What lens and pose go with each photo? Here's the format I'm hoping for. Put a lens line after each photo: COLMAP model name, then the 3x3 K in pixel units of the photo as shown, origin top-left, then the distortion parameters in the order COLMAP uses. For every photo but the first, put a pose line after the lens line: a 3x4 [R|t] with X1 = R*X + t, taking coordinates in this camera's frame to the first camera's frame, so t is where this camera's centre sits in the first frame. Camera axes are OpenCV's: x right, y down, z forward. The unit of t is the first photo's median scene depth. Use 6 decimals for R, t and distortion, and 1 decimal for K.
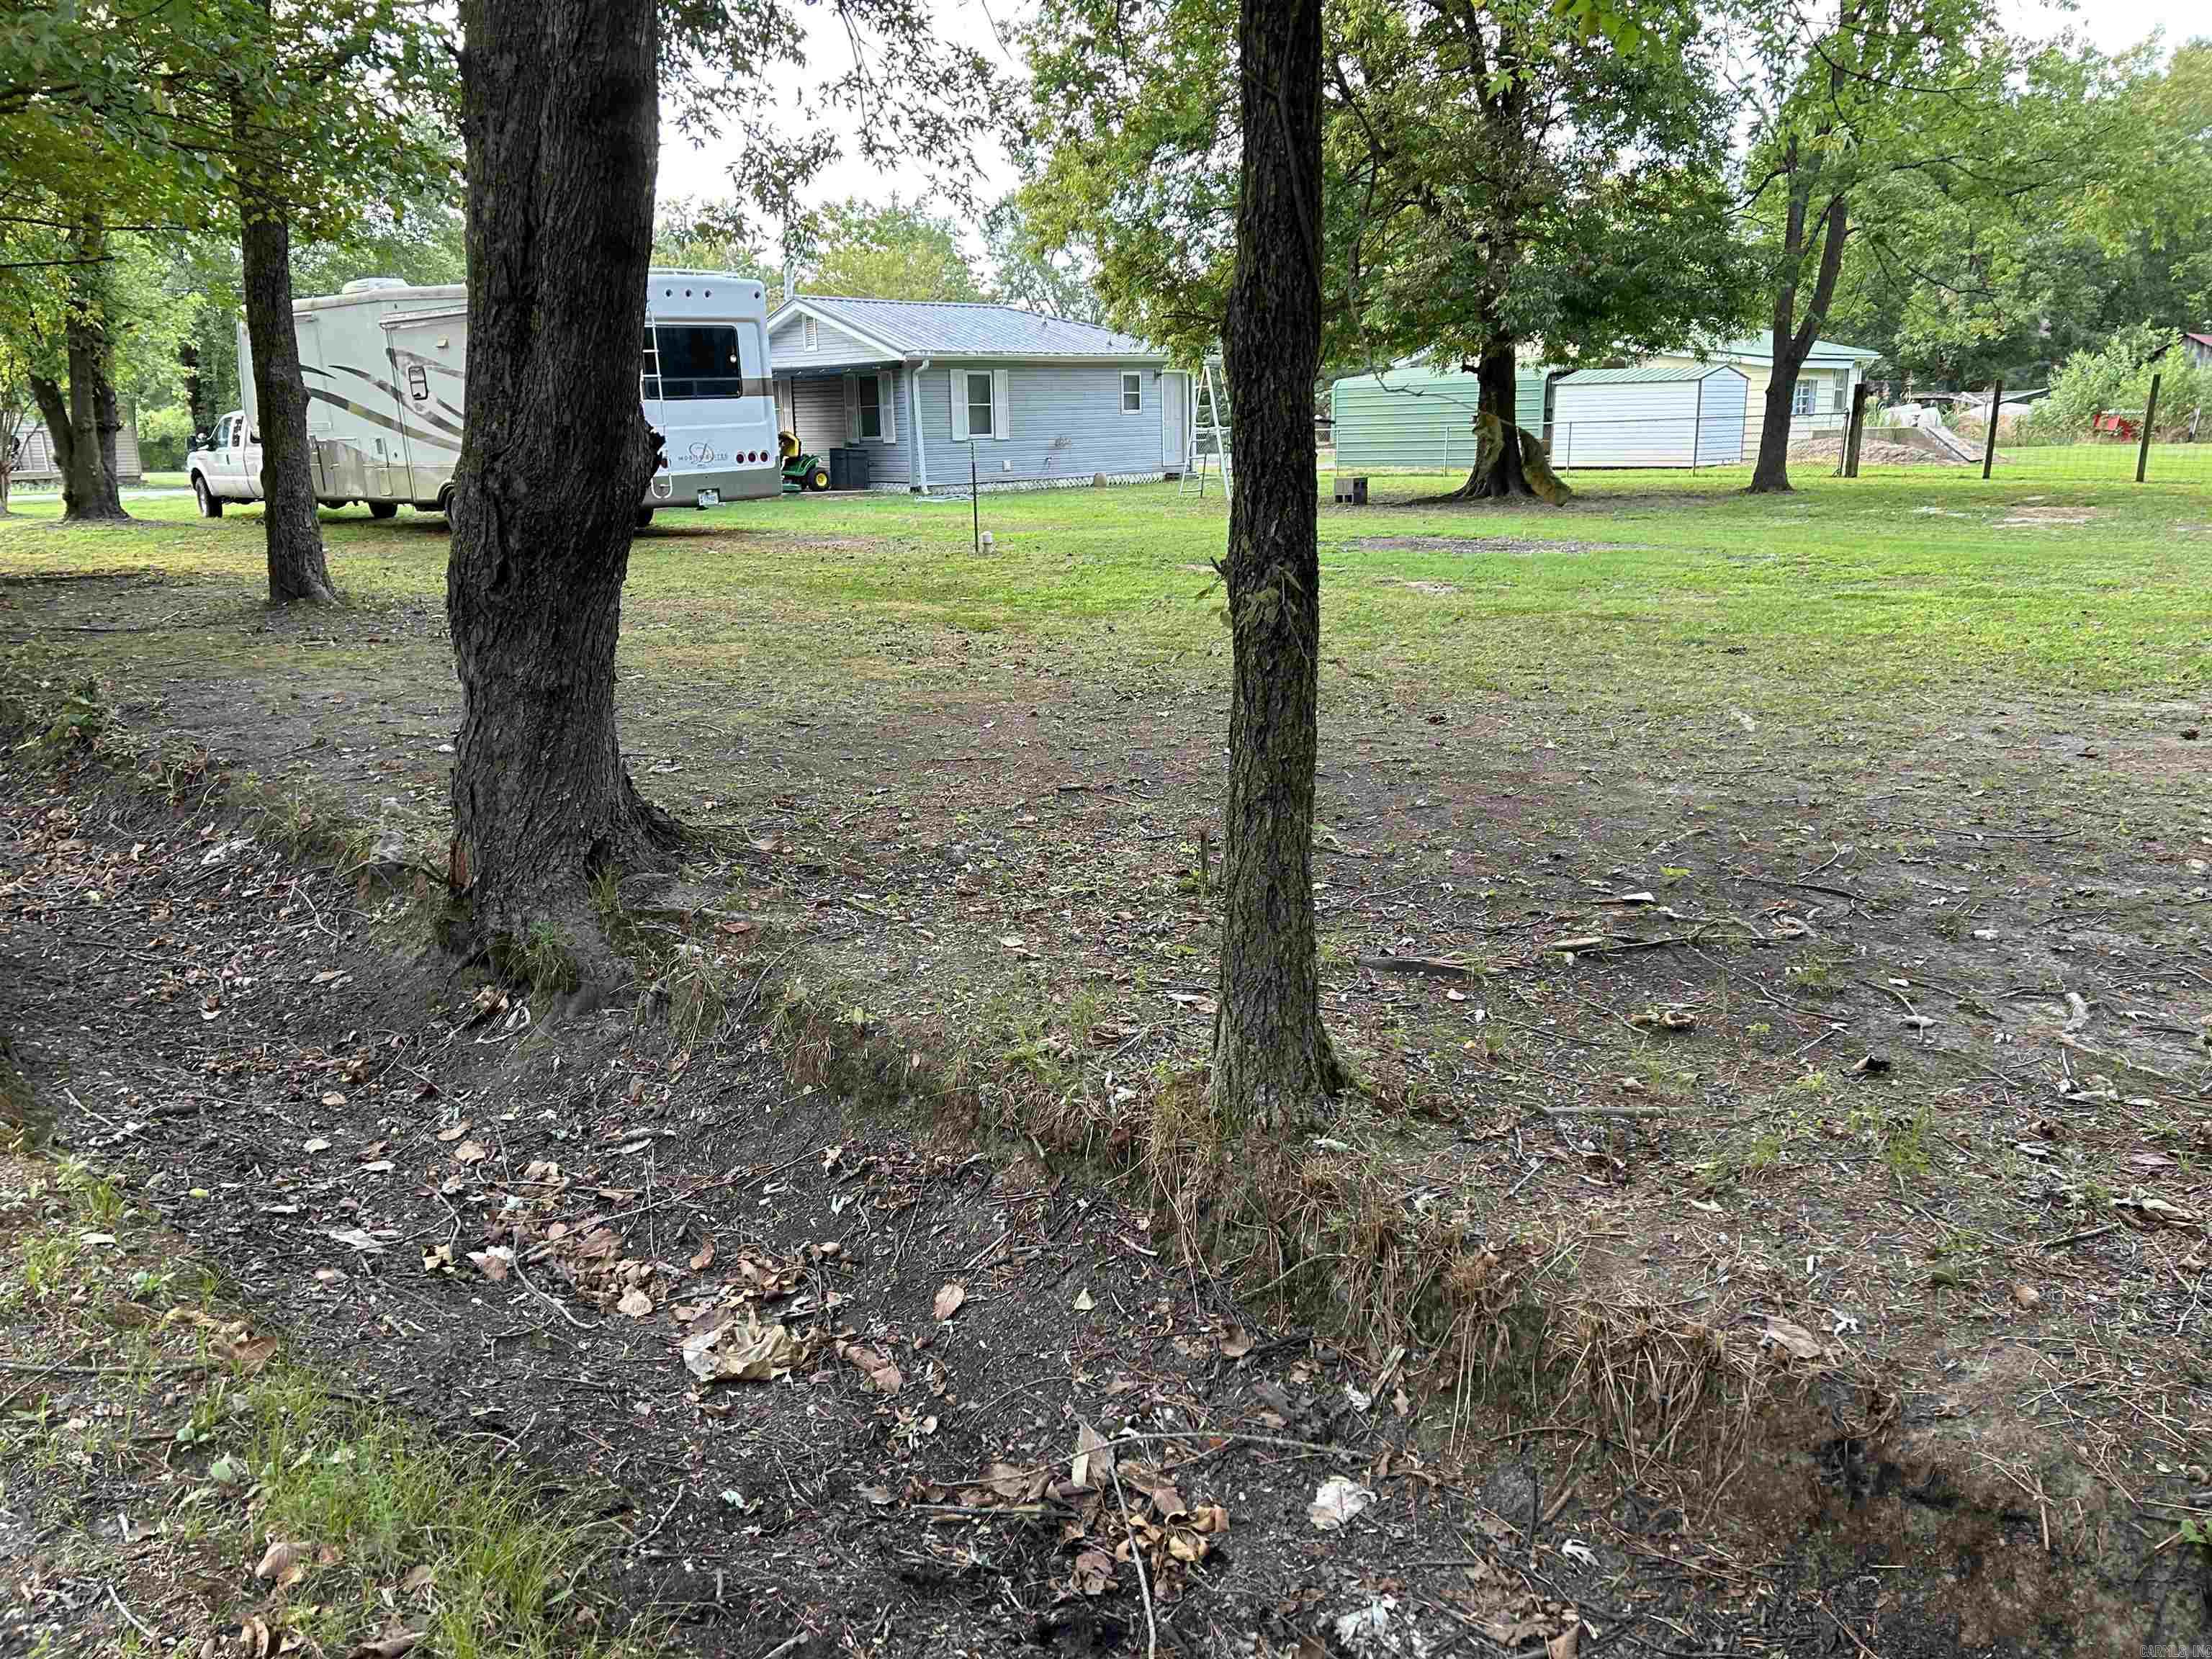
lens RADIAL K [[1661.5, 0, 1093.5], [0, 1661.5, 841.8], [0, 0, 1]] dist [0.053993, -0.063322]
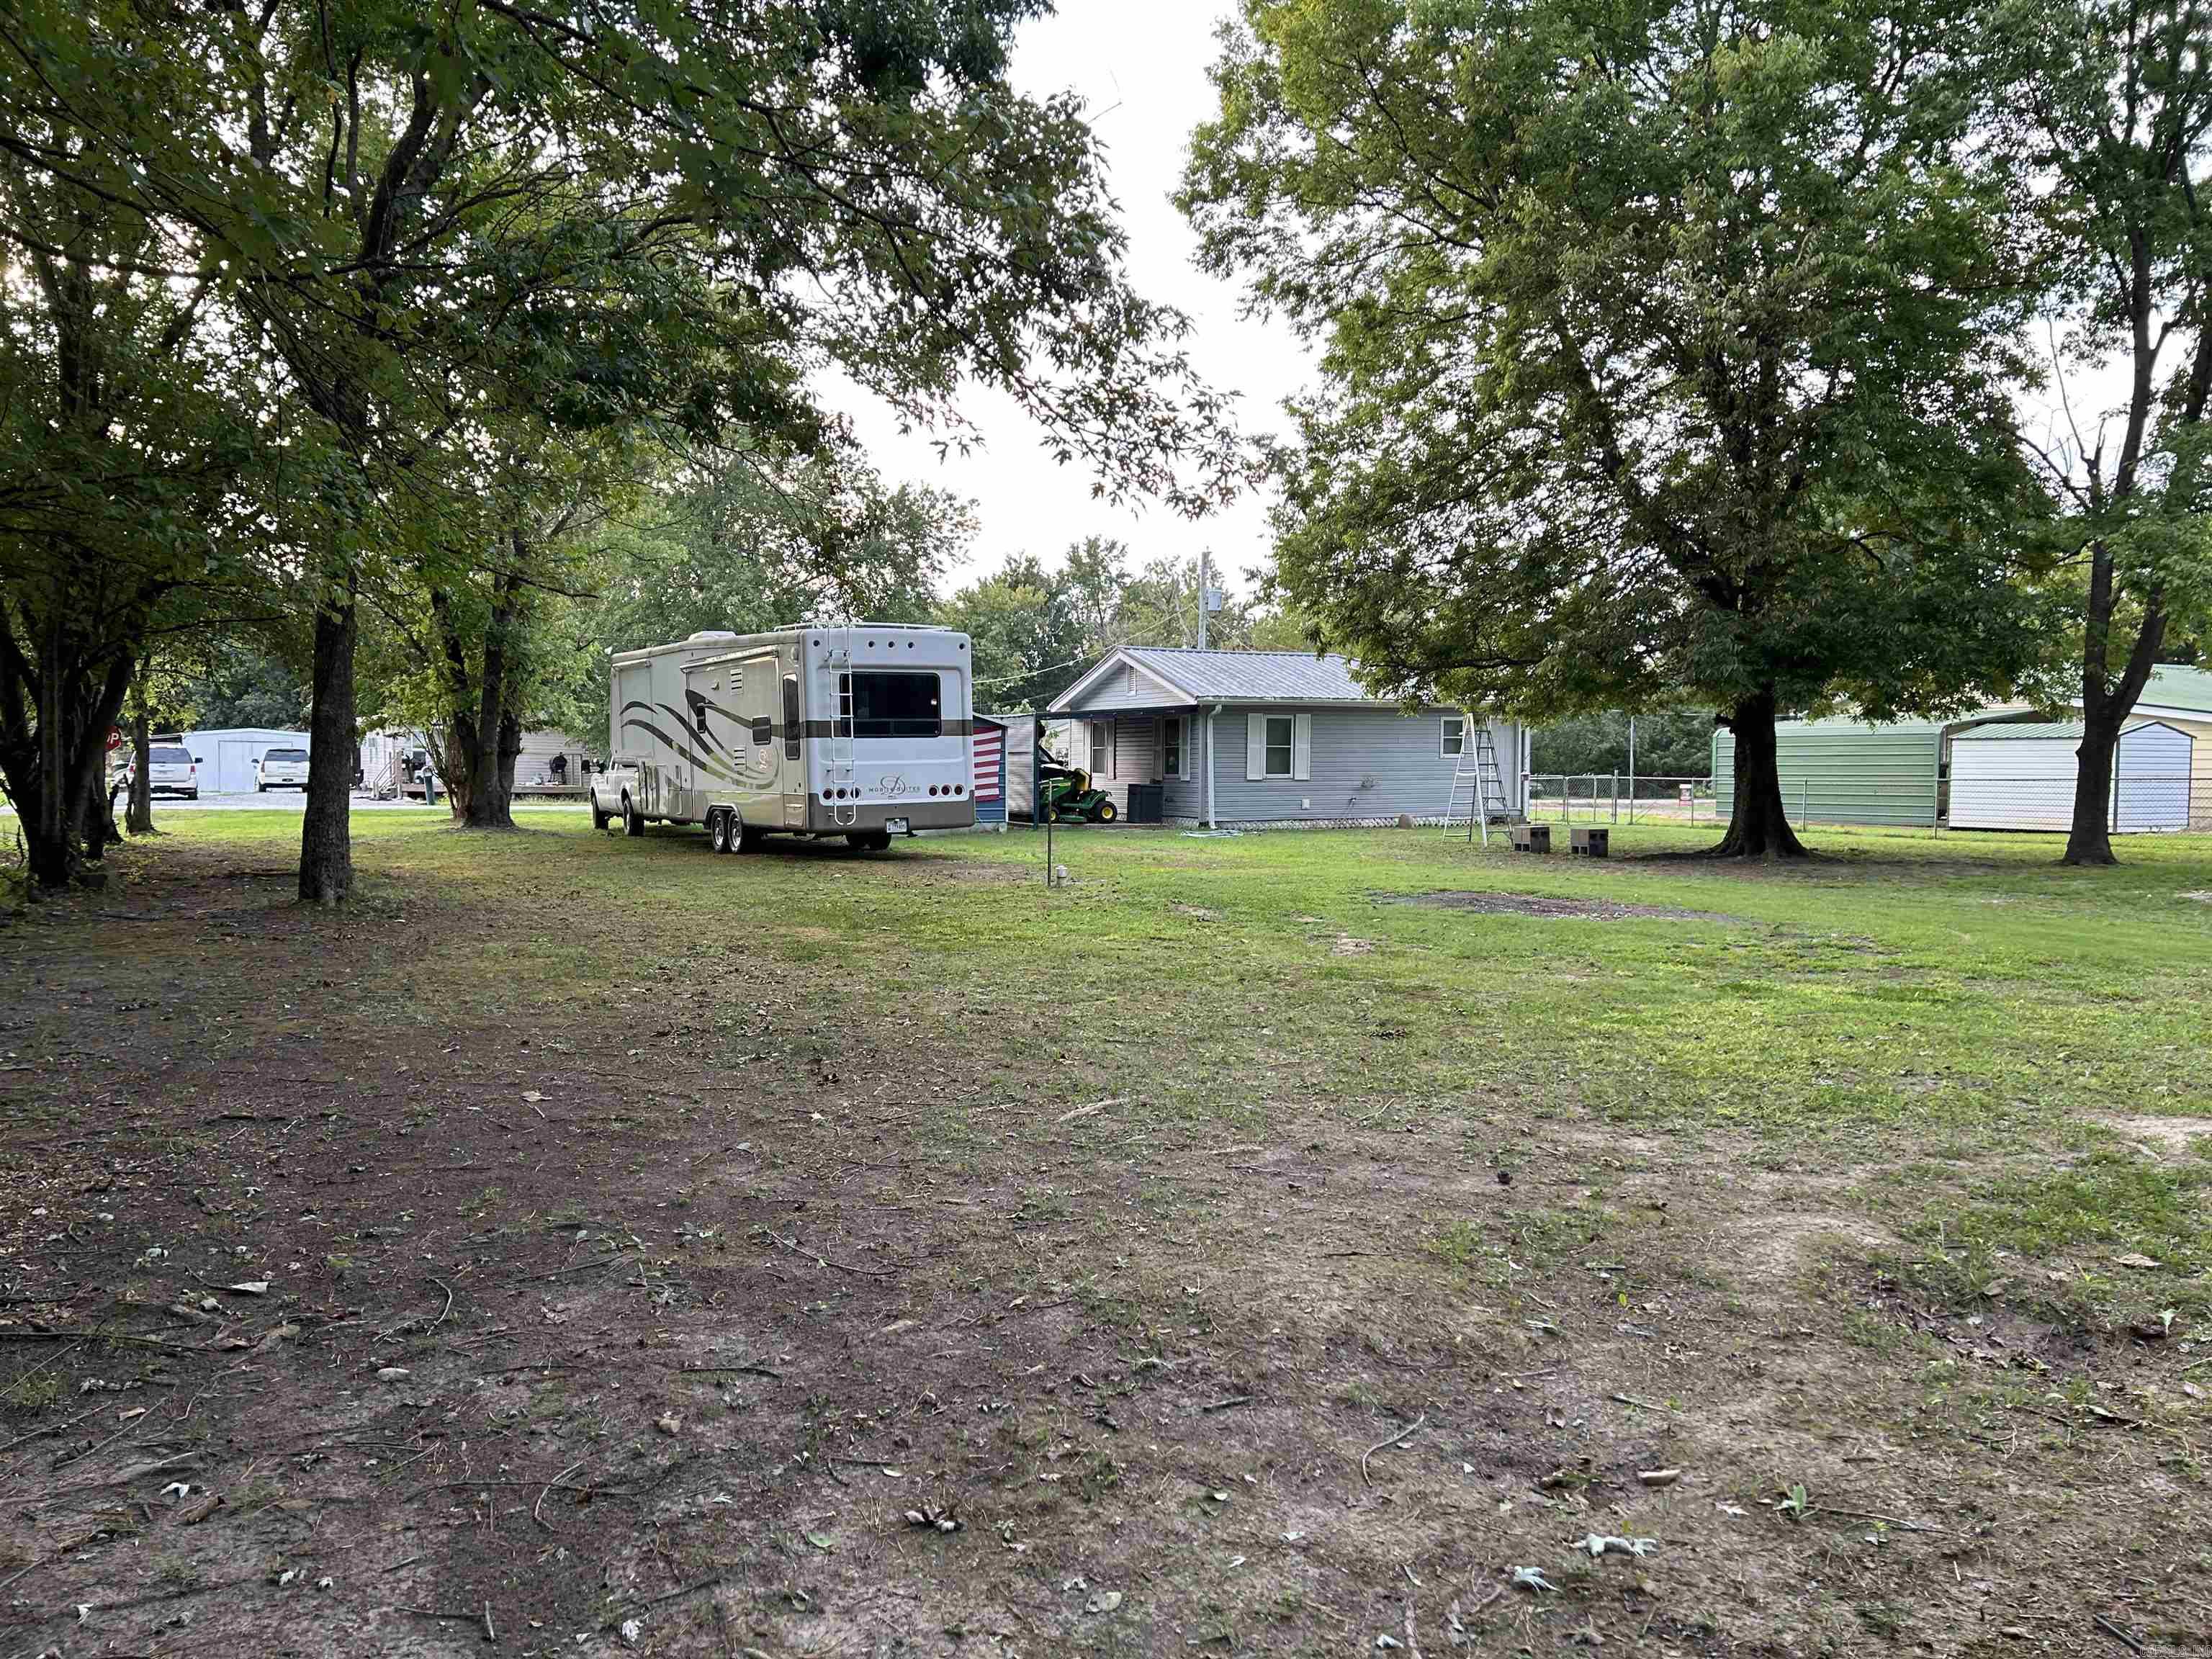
lens RADIAL K [[1661.5, 0, 1109.6], [0, 1661.5, 849.4], [0, 0, 1]] dist [0.053993, -0.063322]
pose [[0.948496, 0.039778, -0.314283, 0.163723], [-0.099008, 0.979611, -0.174814, -0.012717], [0.300922, 0.196927, 0.933095, 0.033327]]
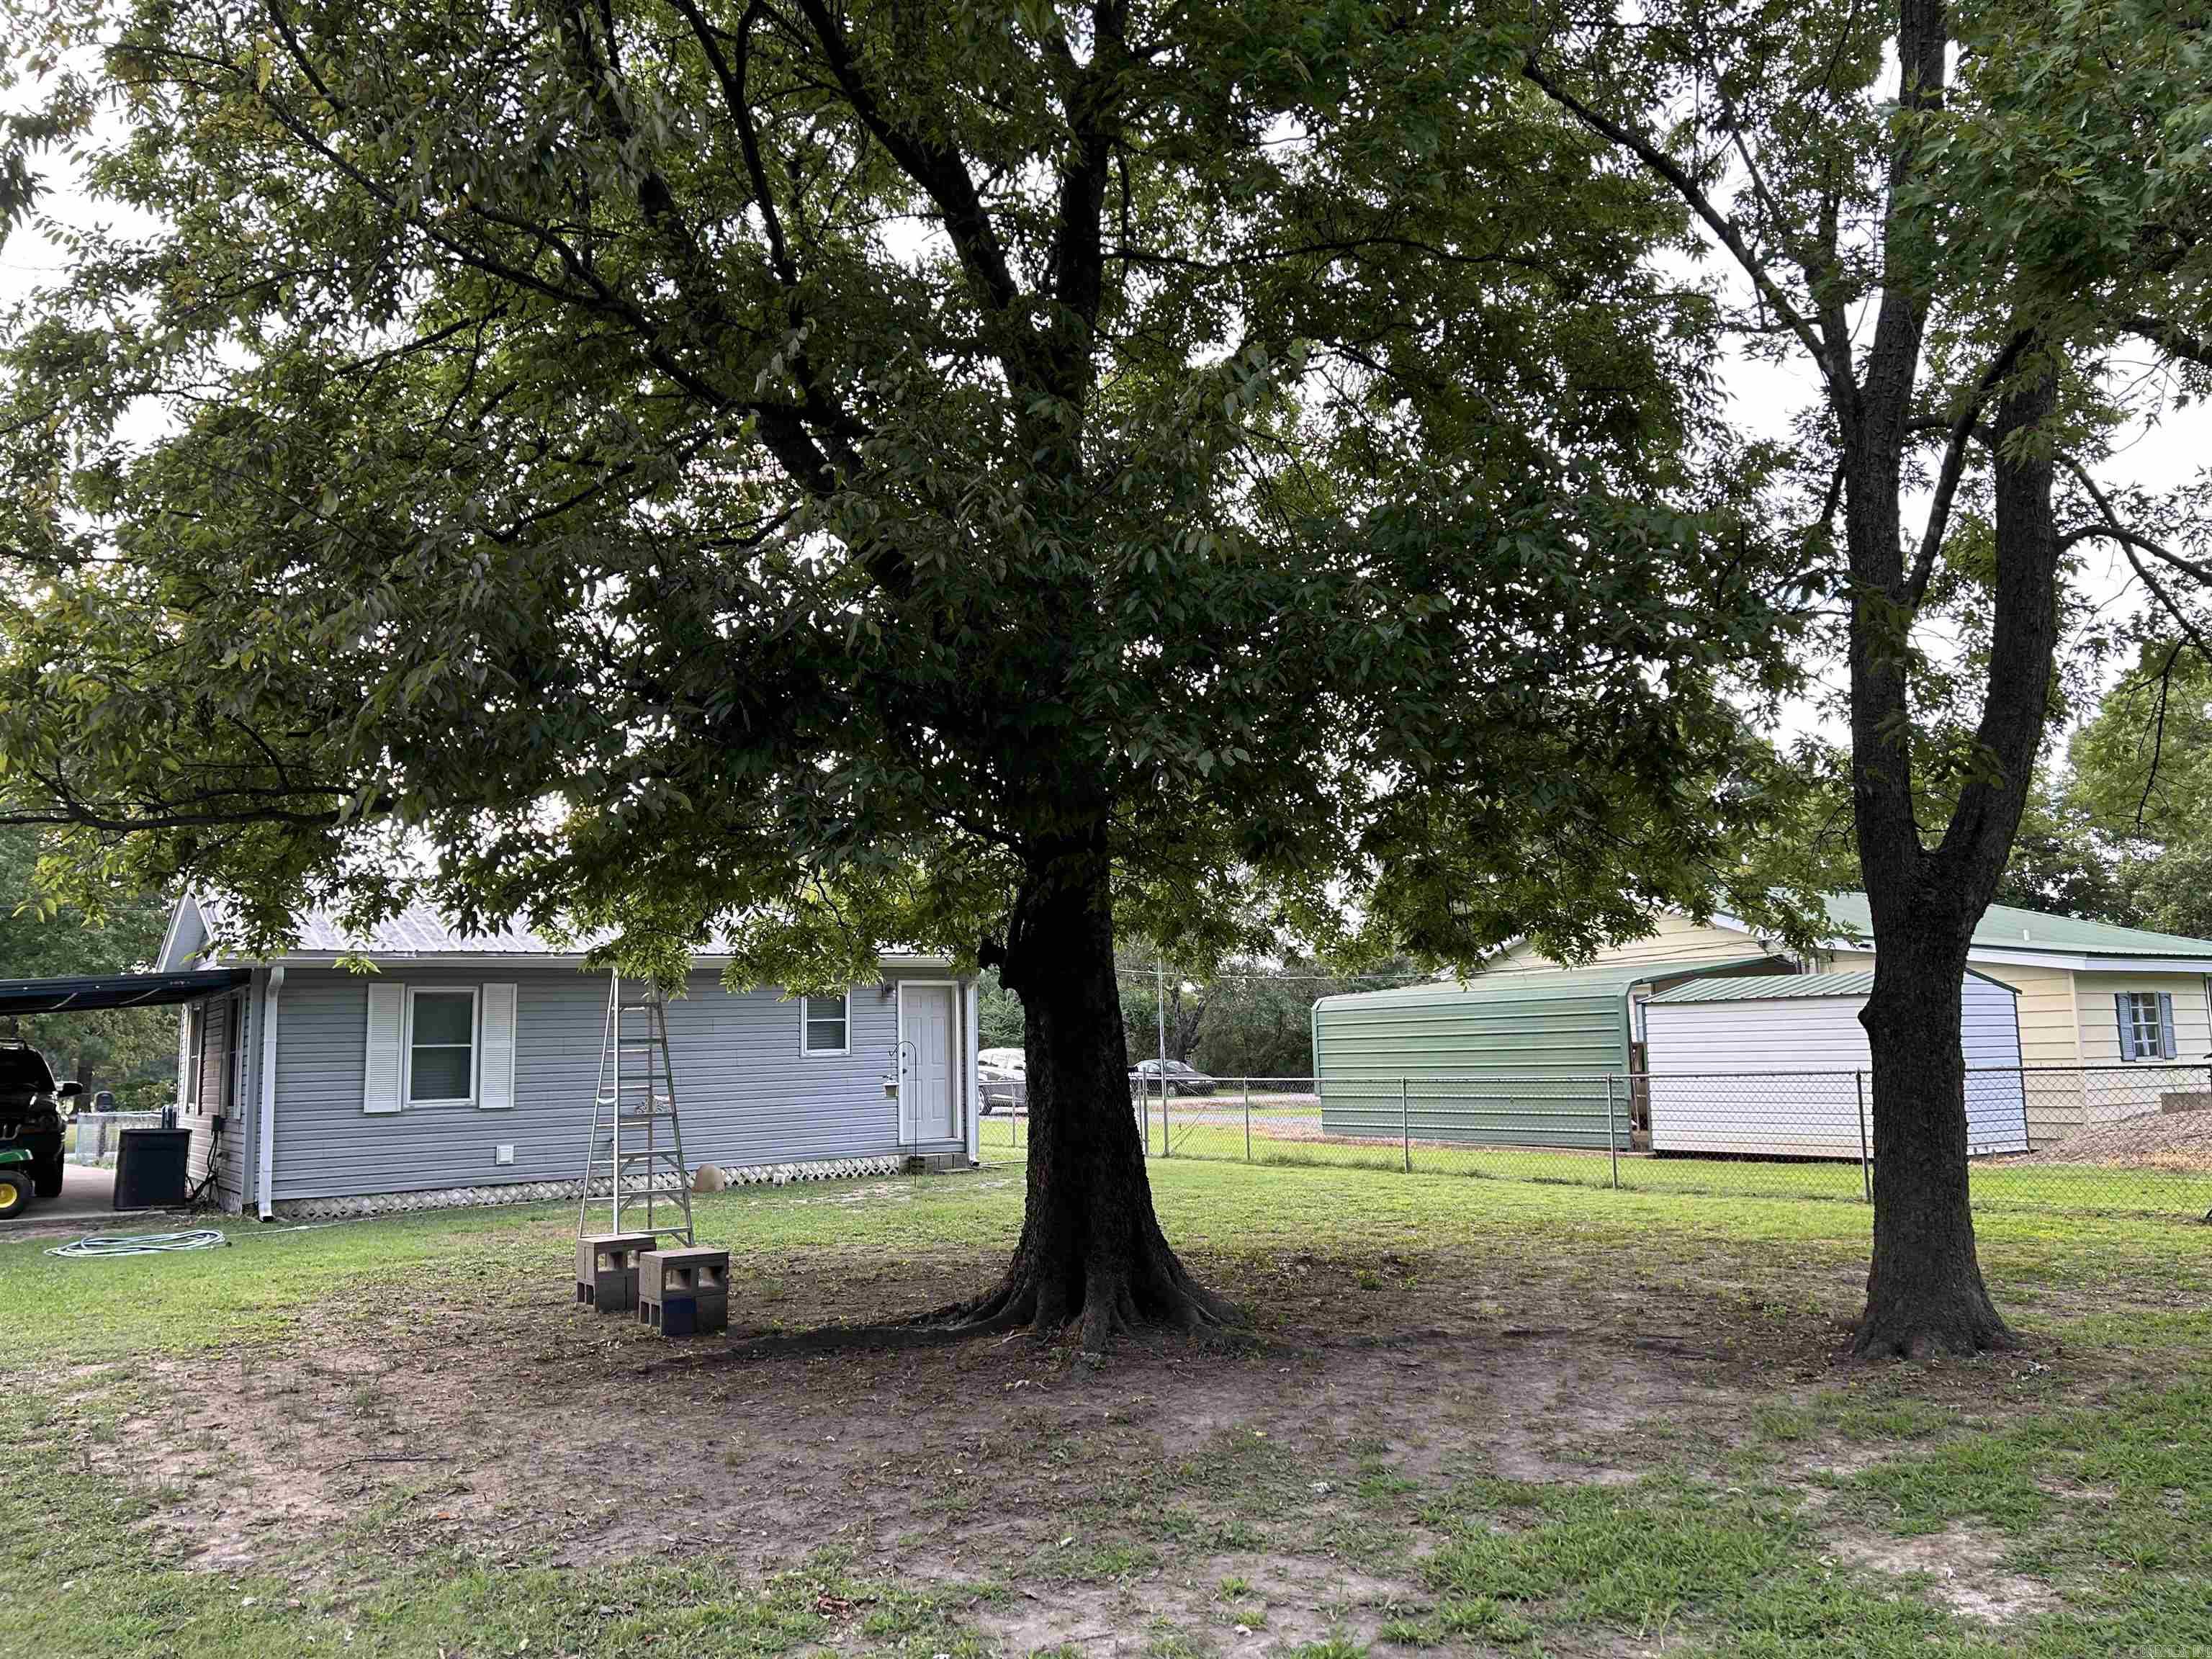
lens RADIAL K [[1661.5, 0, 1129.2], [0, 1661.5, 837.3], [0, 0, 1]] dist [0.053993, -0.063322]
pose [[0.979556, -0.027054, -0.199342, 0.270006], [-0.045486, 0.935467, -0.350474, -0.153130], [0.195960, 0.352376, 0.915112, 0.552639]]
